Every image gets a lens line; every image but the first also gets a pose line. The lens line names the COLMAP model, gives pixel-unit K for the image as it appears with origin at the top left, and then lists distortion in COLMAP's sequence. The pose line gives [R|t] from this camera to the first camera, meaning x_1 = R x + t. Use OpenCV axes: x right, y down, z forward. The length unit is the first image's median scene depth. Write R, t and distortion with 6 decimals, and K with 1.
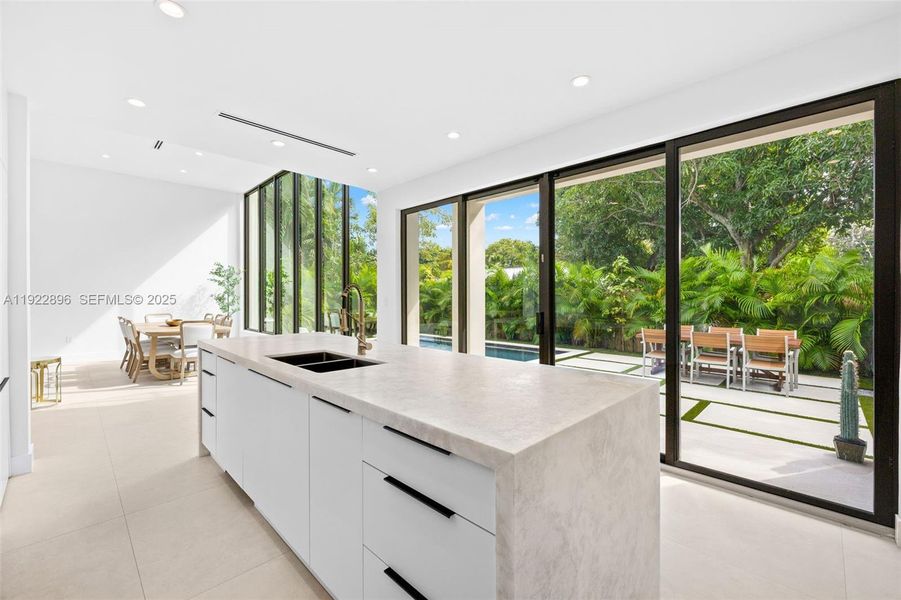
lens RADIAL K [[378.8, 0, 453.7], [0, 378.8, 298.9], [0, 0, 1]] dist [-0.001564, -0.000061]
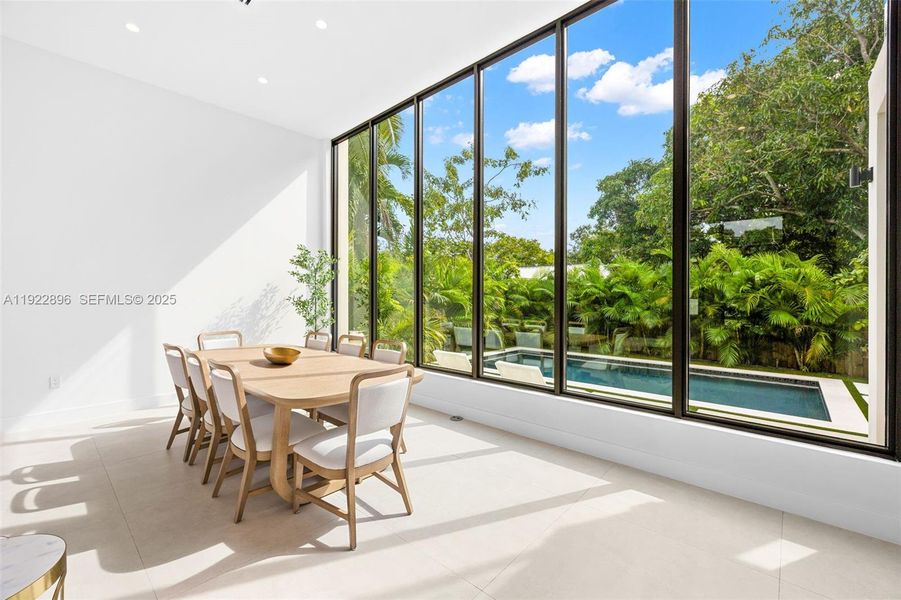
lens RADIAL K [[383.6, 0, 450.5], [0, 383.6, 300.0], [0, 0, 1]] dist [-0.000005, 0.000067]
pose [[0.999510, -0.001468, 0.031270, -0.403132], [0.001456, 0.999999, 0.000410, -0.006909], [-0.031270, -0.000365, 0.999511, 0.372540]]
